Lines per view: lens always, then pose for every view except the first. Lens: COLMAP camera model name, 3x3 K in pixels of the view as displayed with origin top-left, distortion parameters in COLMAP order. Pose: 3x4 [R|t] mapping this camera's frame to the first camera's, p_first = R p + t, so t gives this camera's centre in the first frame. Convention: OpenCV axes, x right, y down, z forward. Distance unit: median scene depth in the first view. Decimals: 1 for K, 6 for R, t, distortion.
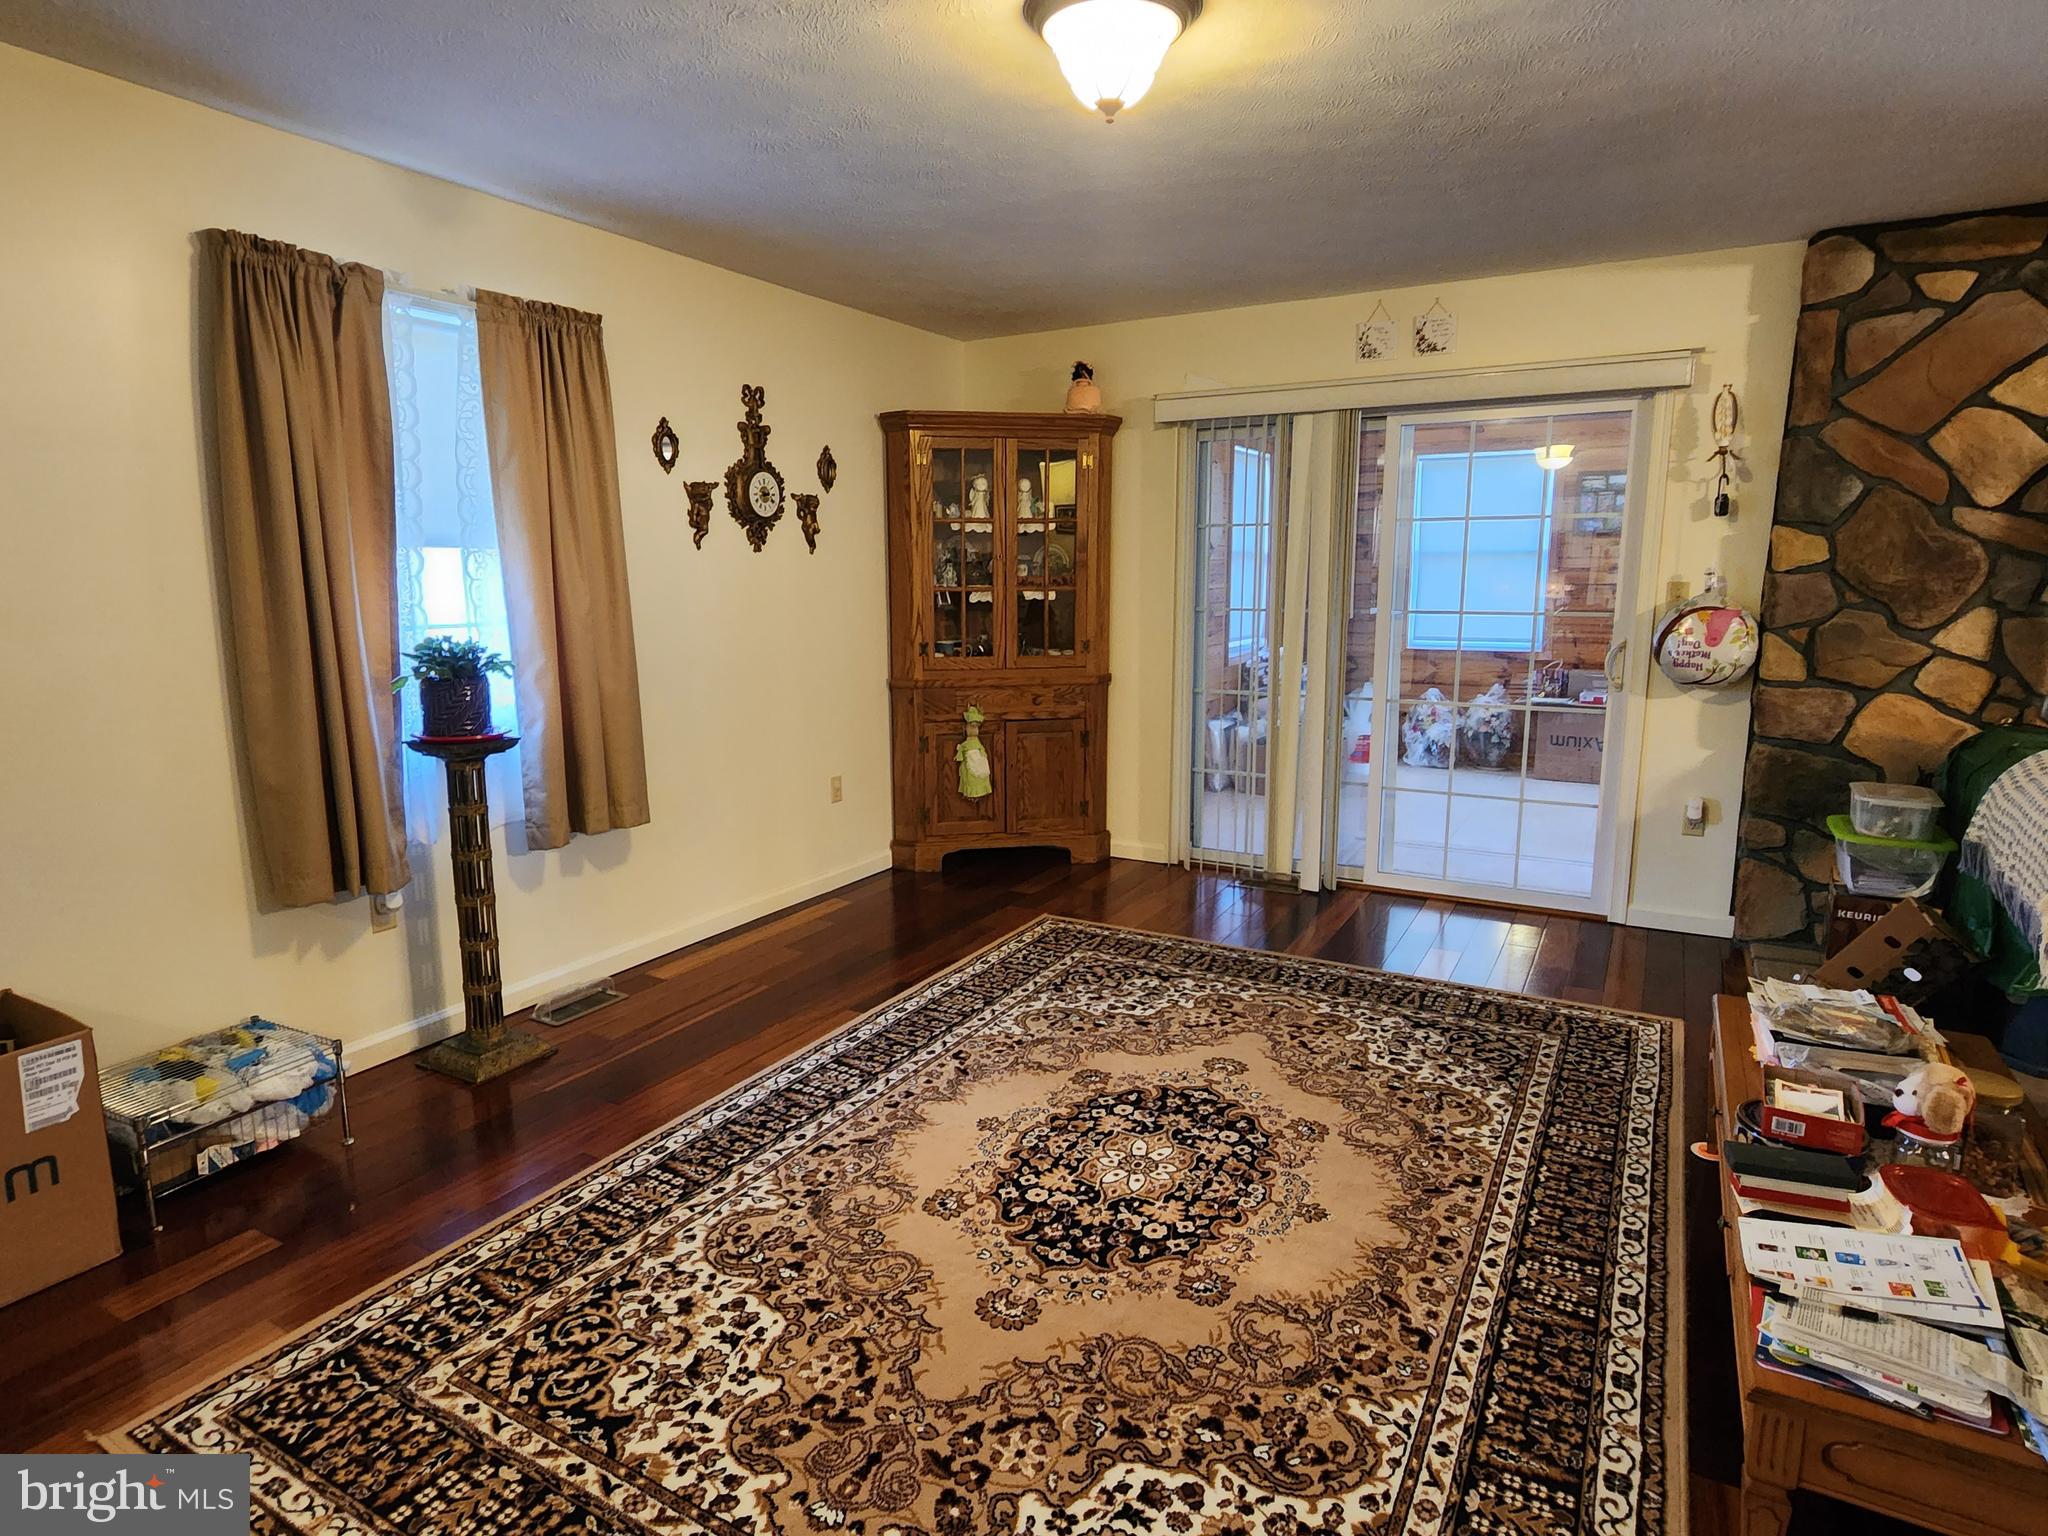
lens RADIAL K [[1148.5, 0, 998.4], [0, 1148.5, 764.6], [0, 0, 1]] dist [0.000617, -0.000298]
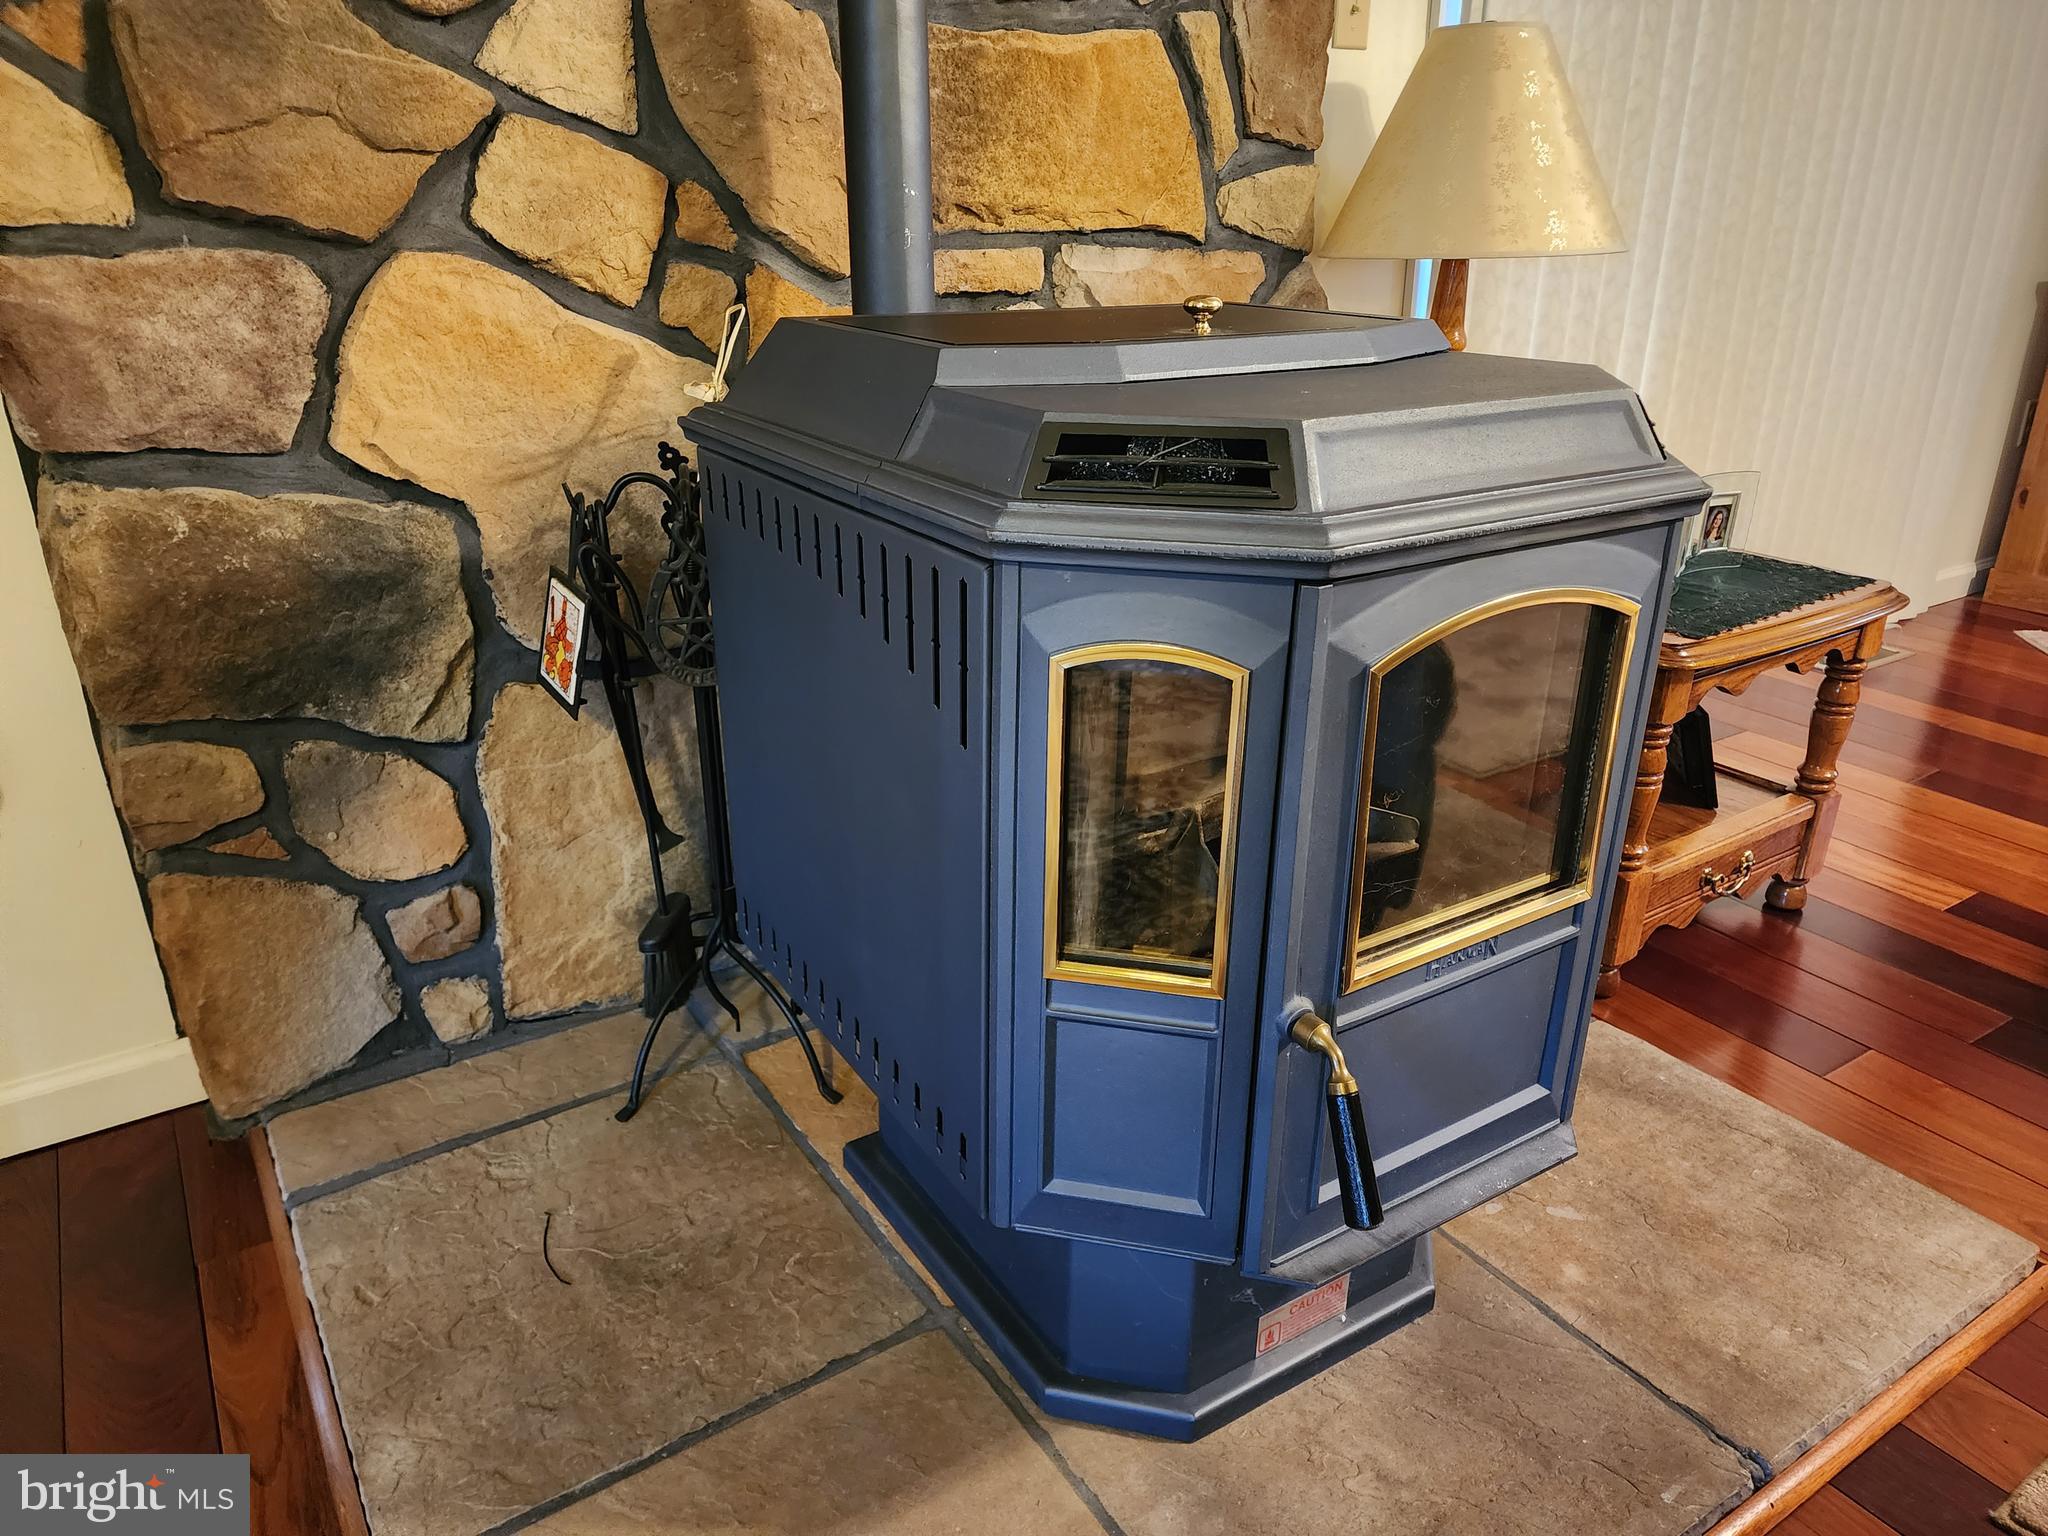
lens RADIAL K [[1378.3, 0, 1024.0], [0, 1378.3, 768.0], [0, 0, 1]] dist [0.110699, -0.111507]
pose [[0.454558, -0.341893, 0.822488, 0.507970], [0.151763, 0.939626, 0.306711, -0.024744], [-0.877693, -0.014595, 0.479000, 0.694942]]
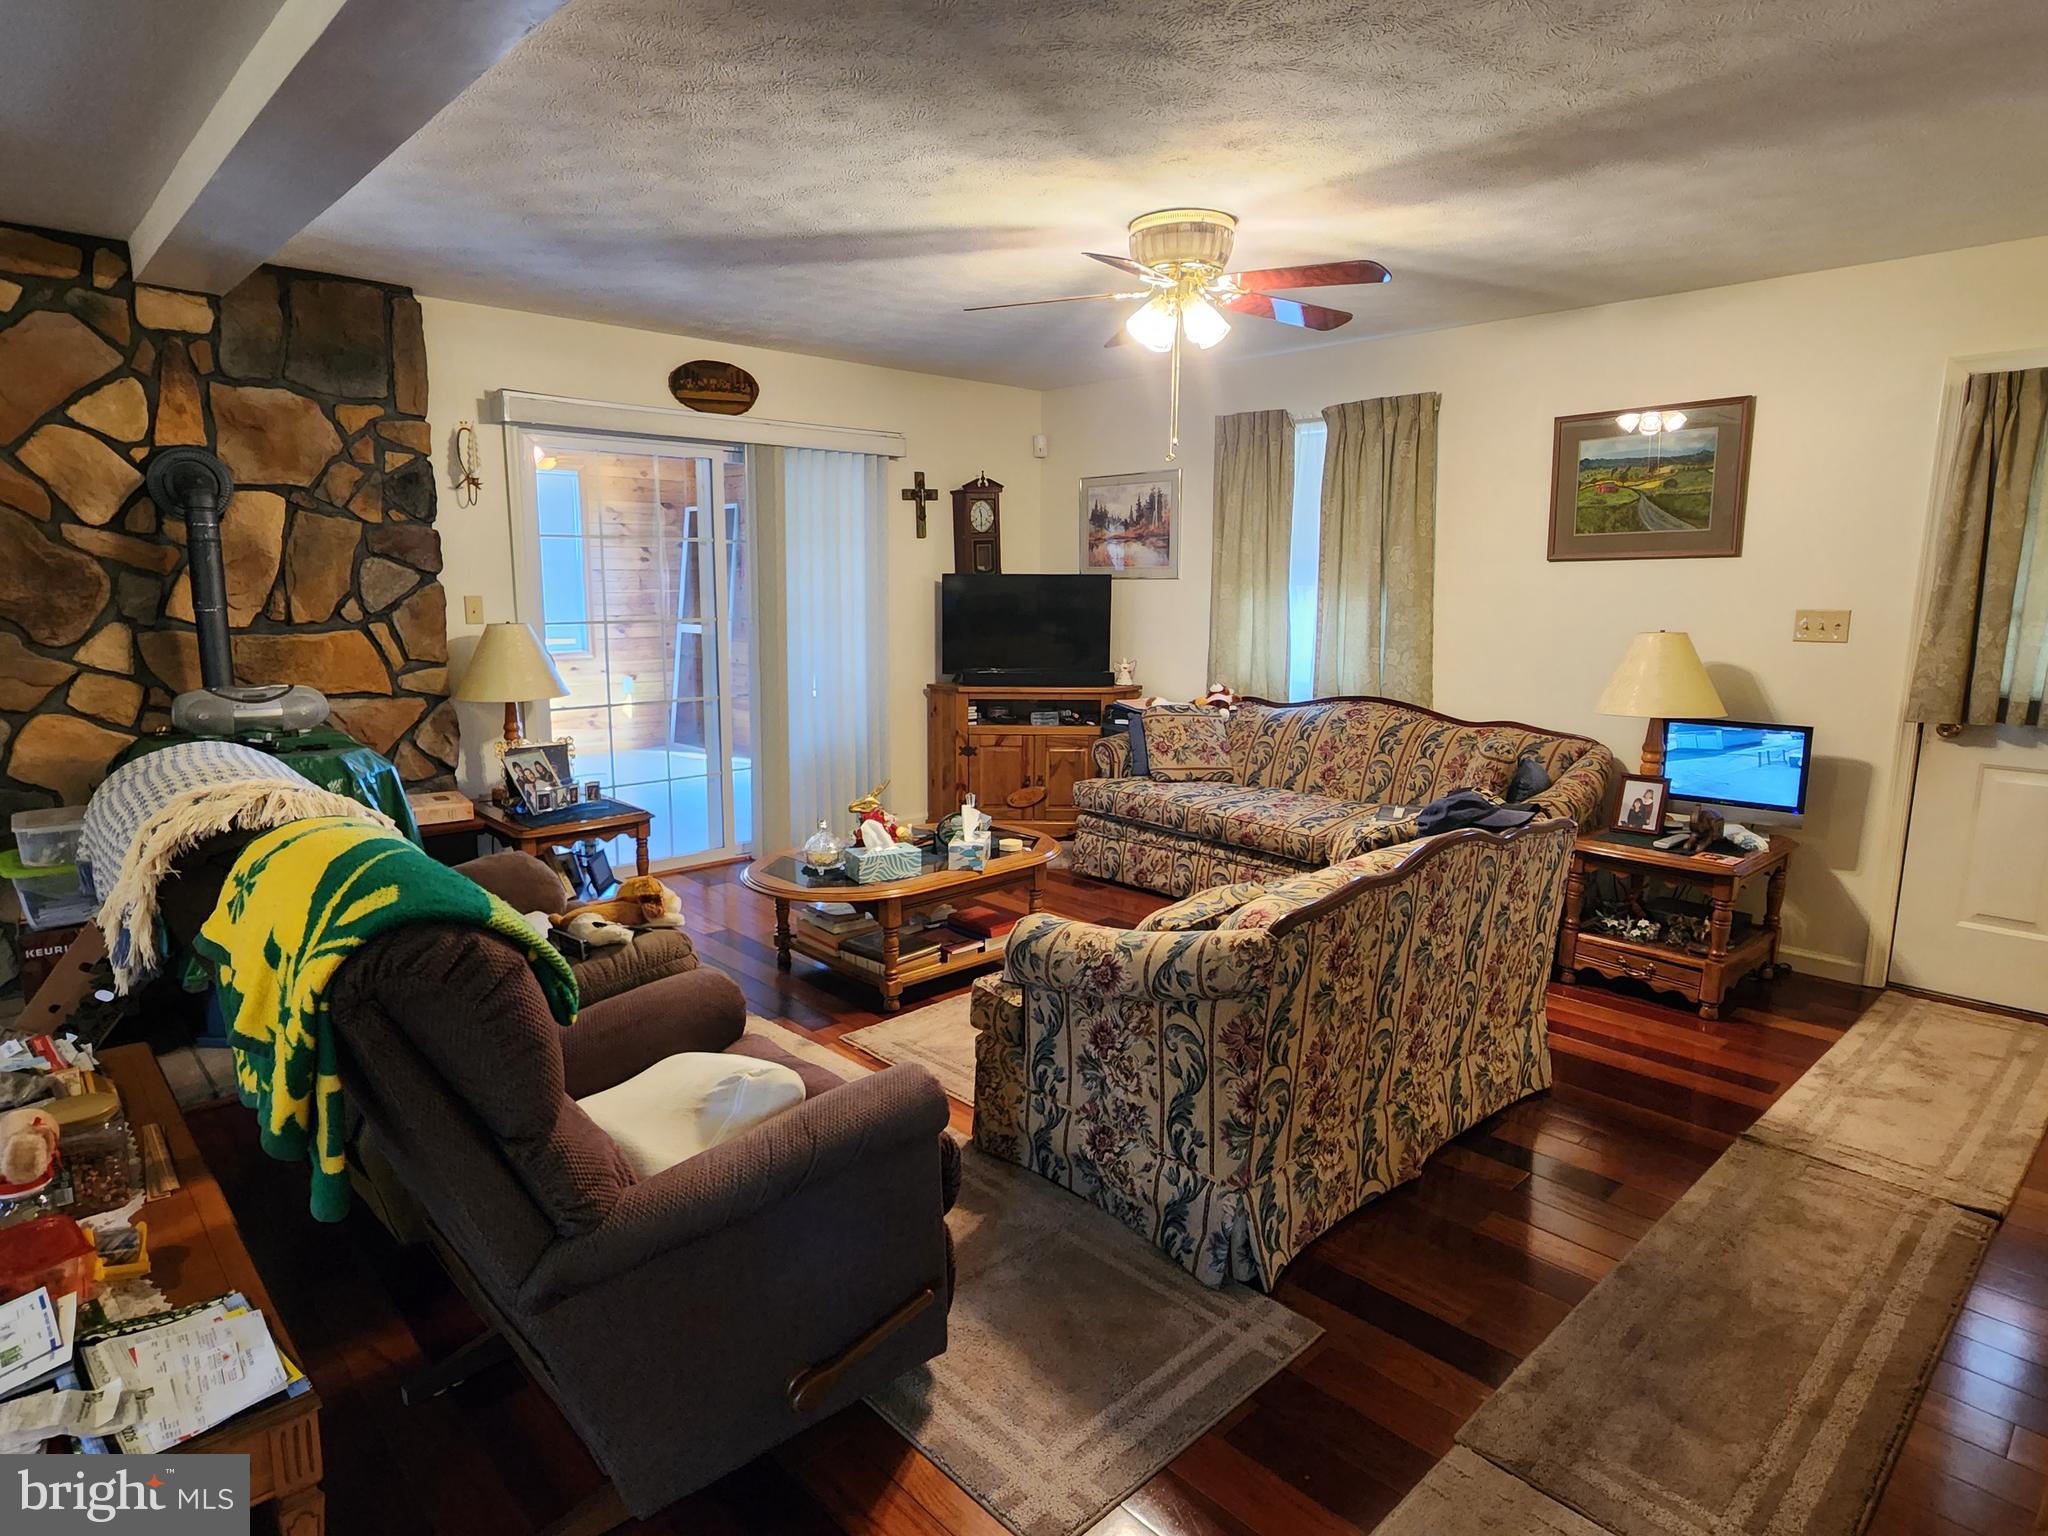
lens RADIAL K [[1151.8, 0, 1000.0], [0, 1151.8, 765.2], [0, 0, 1]] dist [0.000551, 0.000788]
pose [[0.290291, -0.151534, 0.944864, 0.090627], [0.156576, 0.981597, 0.109320, -0.000356], [-0.944042, 0.116209, 0.308676, -0.051002]]
